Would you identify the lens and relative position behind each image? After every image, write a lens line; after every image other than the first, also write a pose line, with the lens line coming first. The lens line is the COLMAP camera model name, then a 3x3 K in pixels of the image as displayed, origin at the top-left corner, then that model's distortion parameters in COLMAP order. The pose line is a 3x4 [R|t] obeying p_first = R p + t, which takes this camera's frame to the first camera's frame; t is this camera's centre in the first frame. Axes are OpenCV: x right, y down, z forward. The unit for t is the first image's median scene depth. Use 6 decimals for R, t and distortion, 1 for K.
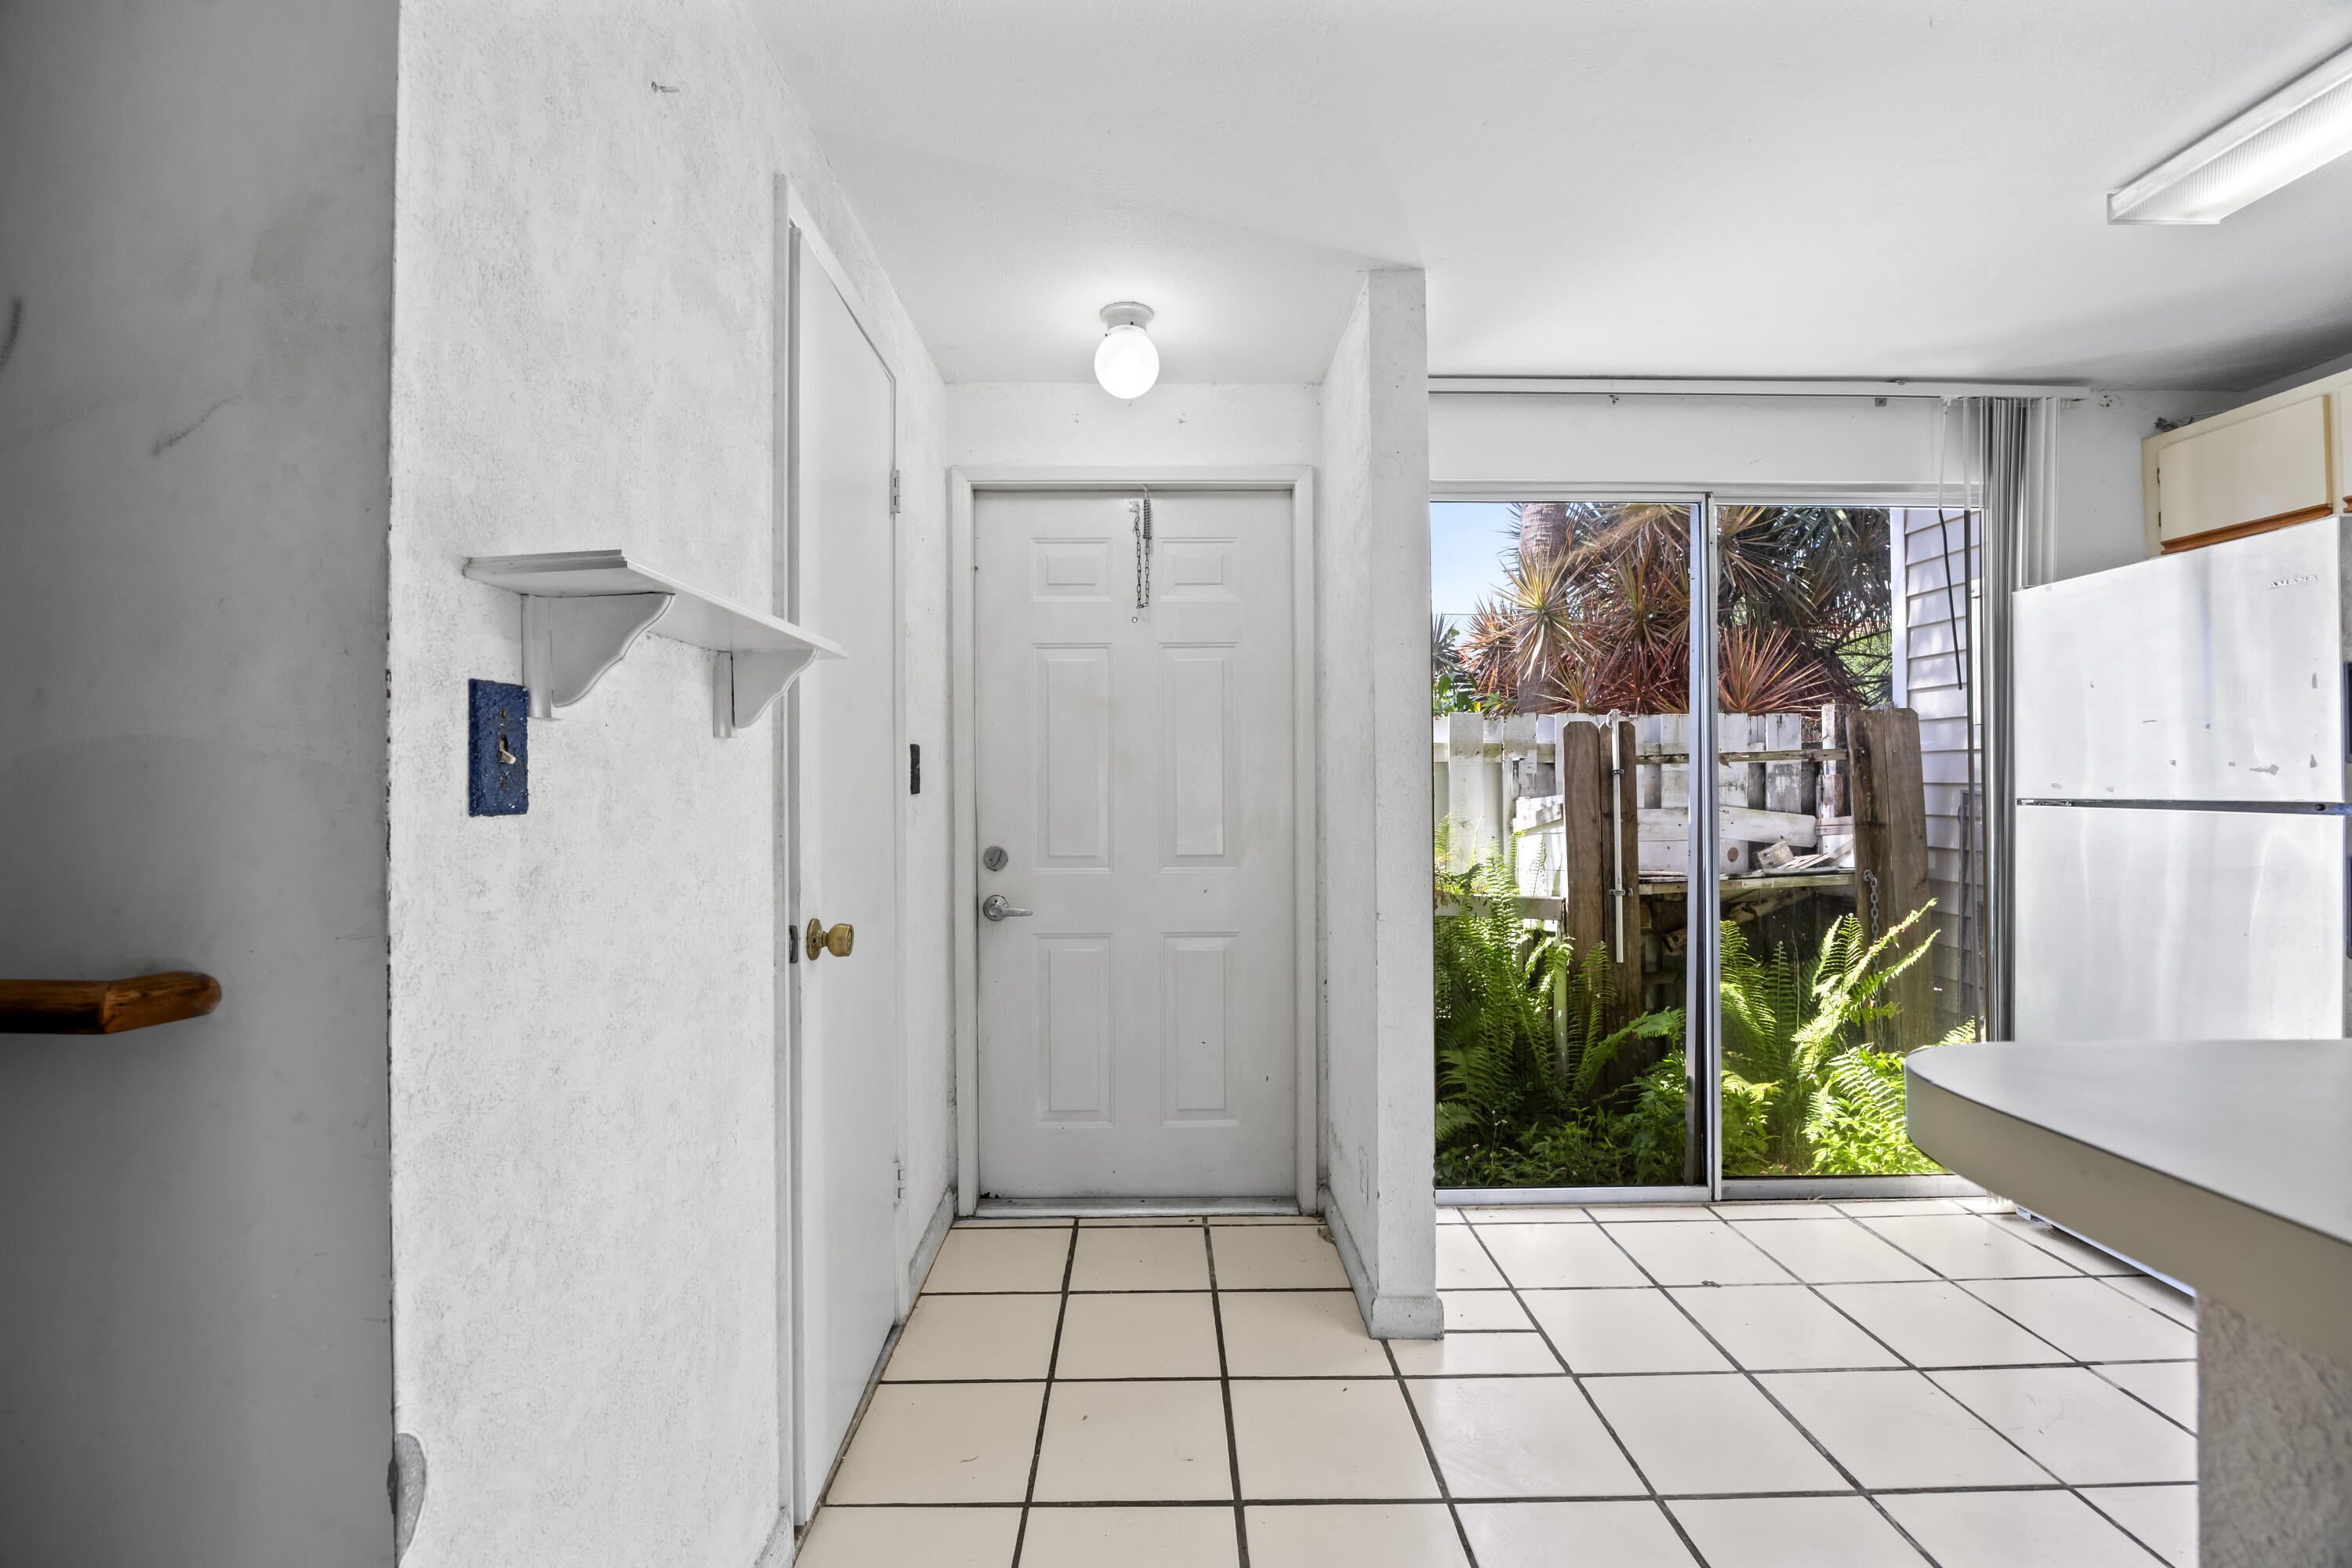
lens RADIAL K [[1023.0, 0, 1176.0], [0, 1023.0, 784.0], [0, 0, 1]] dist [-0.000204, -0.000040]
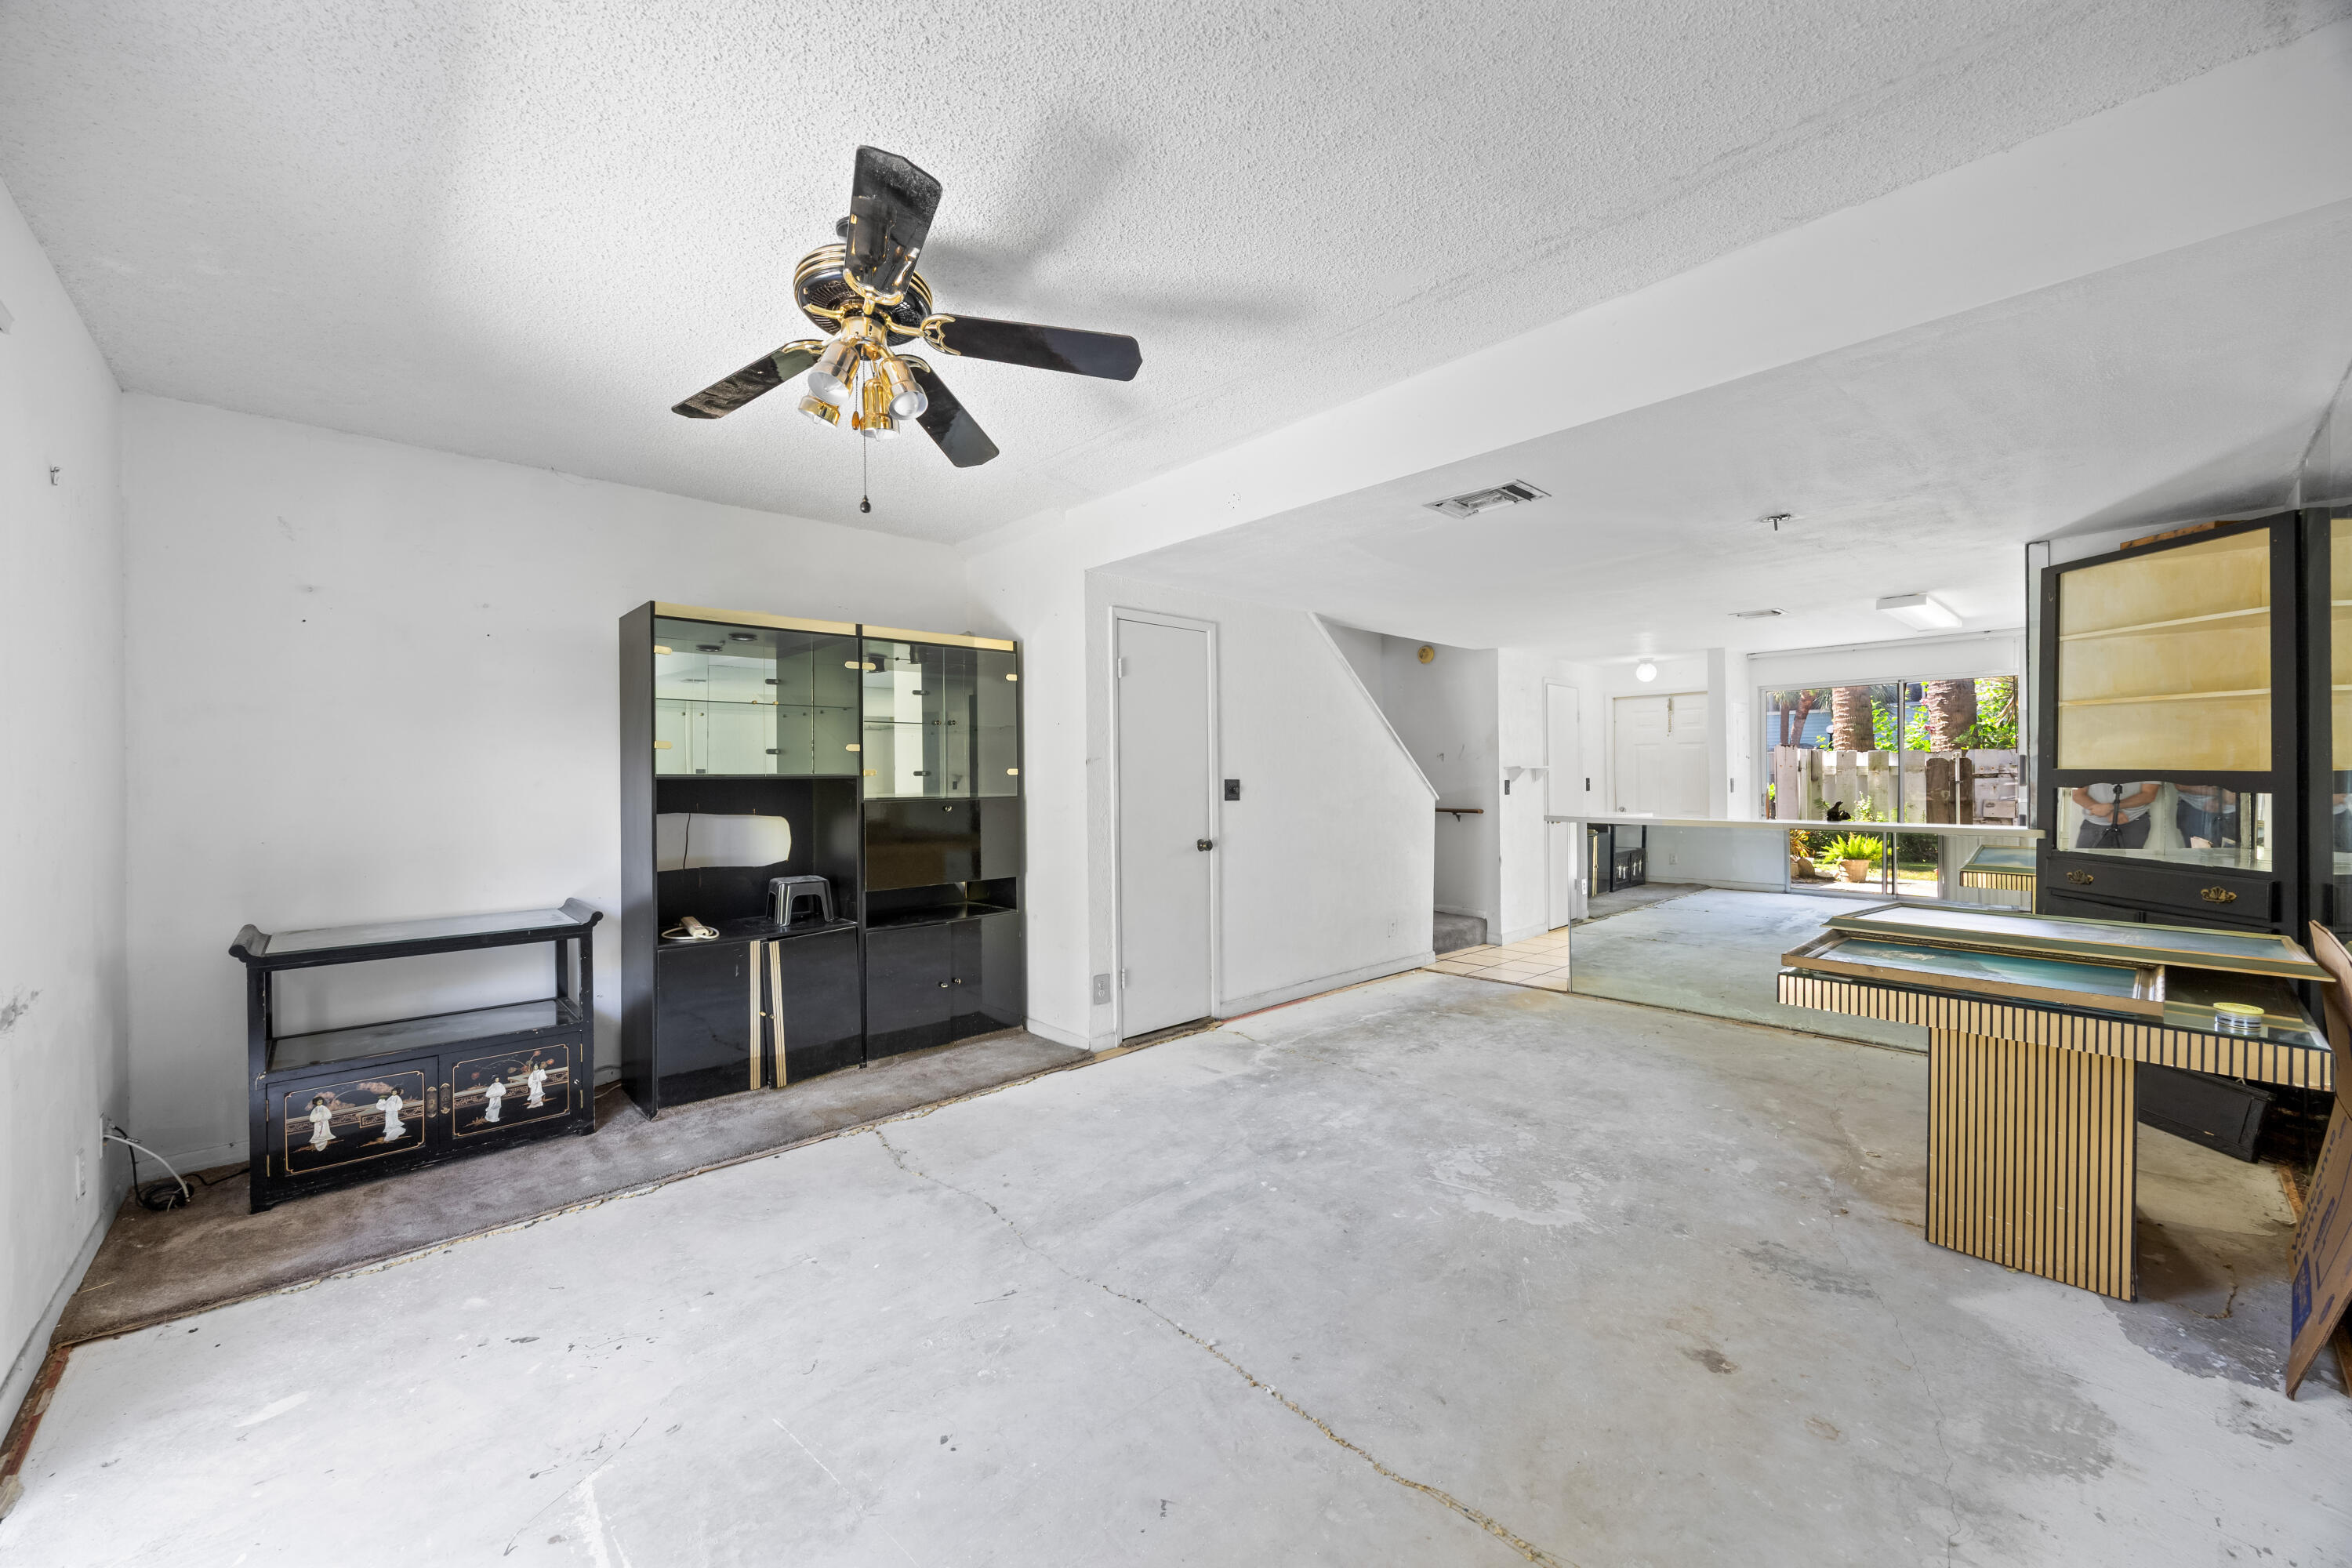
lens RADIAL K [[893.6, 0, 1168.9], [0, 893.6, 790.6], [0, 0, 1]] dist [0.004365, 0.000247]
pose [[0.667008, 0.010122, -0.744982, 0.741343], [0.003927, 0.999846, 0.017101, -0.032989], [0.745040, -0.014332, 0.666865, -1.485130]]
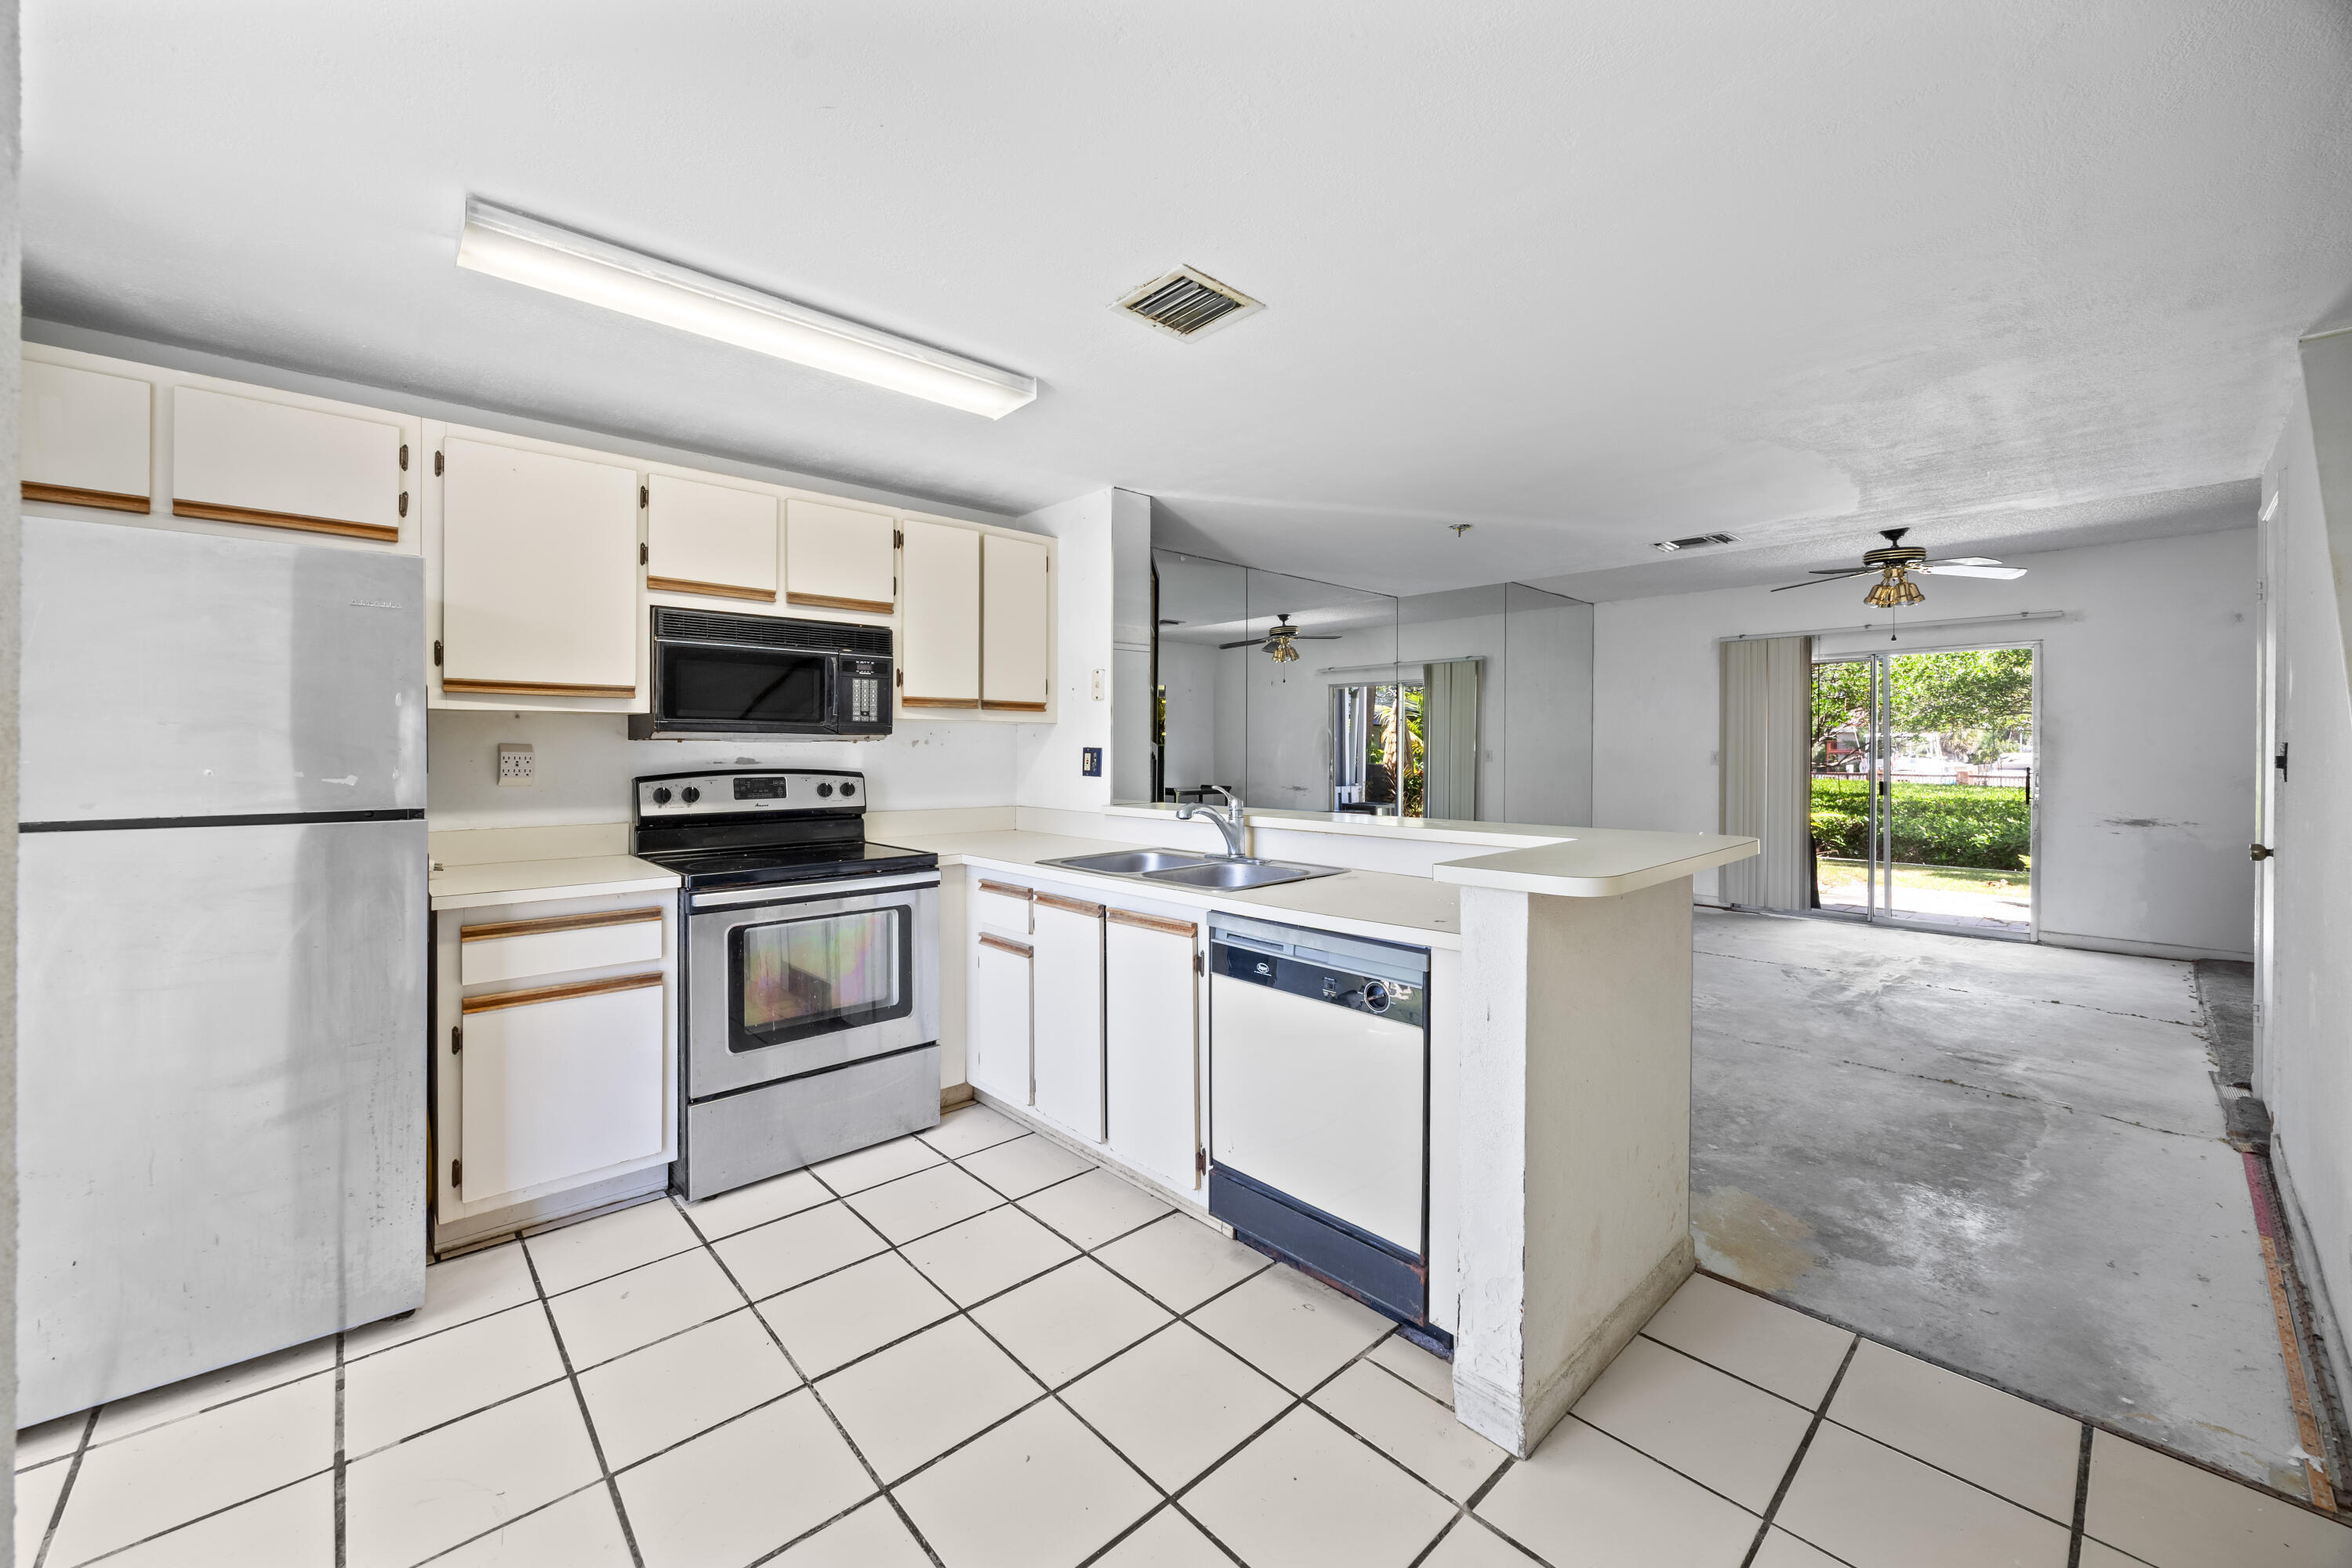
lens RADIAL K [[903.9, 0, 1172.3], [0, 903.9, 760.0], [0, 0, 1]] dist [-0.001915, 0.000301]
pose [[-0.660904, -0.003872, 0.750461, -0.085677], [0.000642, 0.999983, 0.005724, -0.020786], [-0.750470, 0.004265, -0.660890, 0.516703]]
